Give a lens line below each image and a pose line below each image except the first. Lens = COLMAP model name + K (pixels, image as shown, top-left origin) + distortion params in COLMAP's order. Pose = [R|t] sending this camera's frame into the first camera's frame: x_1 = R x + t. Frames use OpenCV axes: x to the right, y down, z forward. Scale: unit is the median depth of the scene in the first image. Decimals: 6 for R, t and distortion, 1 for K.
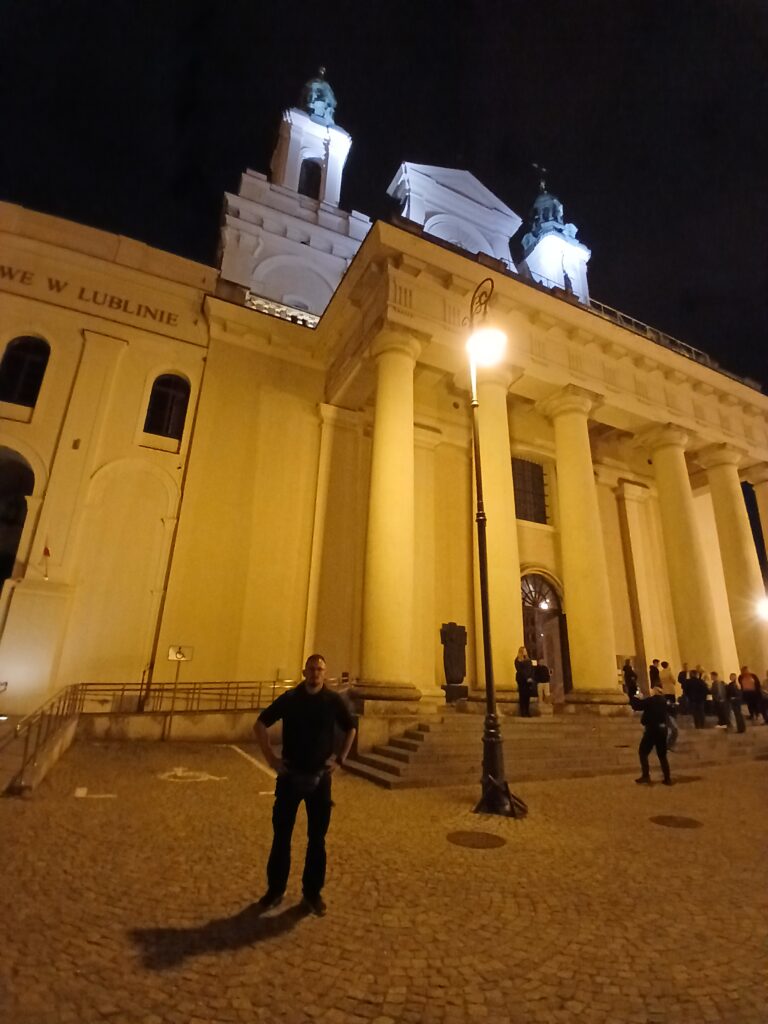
lens RADIAL K [[492.5, 0, 382.3], [0, 492.5, 500.4], [0, 0, 1]] dist [-0.058524, -0.000507]
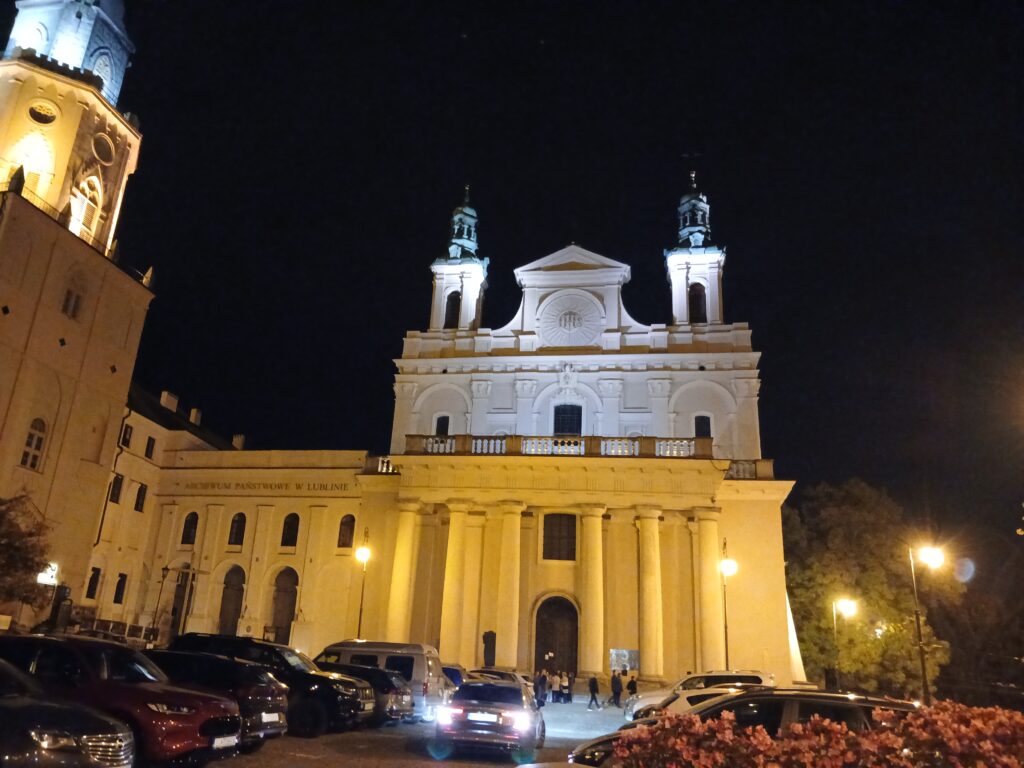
lens RADIAL K [[827.8, 0, 515.7], [0, 827.8, 362.1], [0, 0, 1]] dist [0.063034, -0.149566]
pose [[0.805024, -0.207150, -0.555901, 1.878717], [0.168396, 0.978303, -0.120690, -0.289134], [0.568840, 0.003547, 0.822440, -1.274552]]
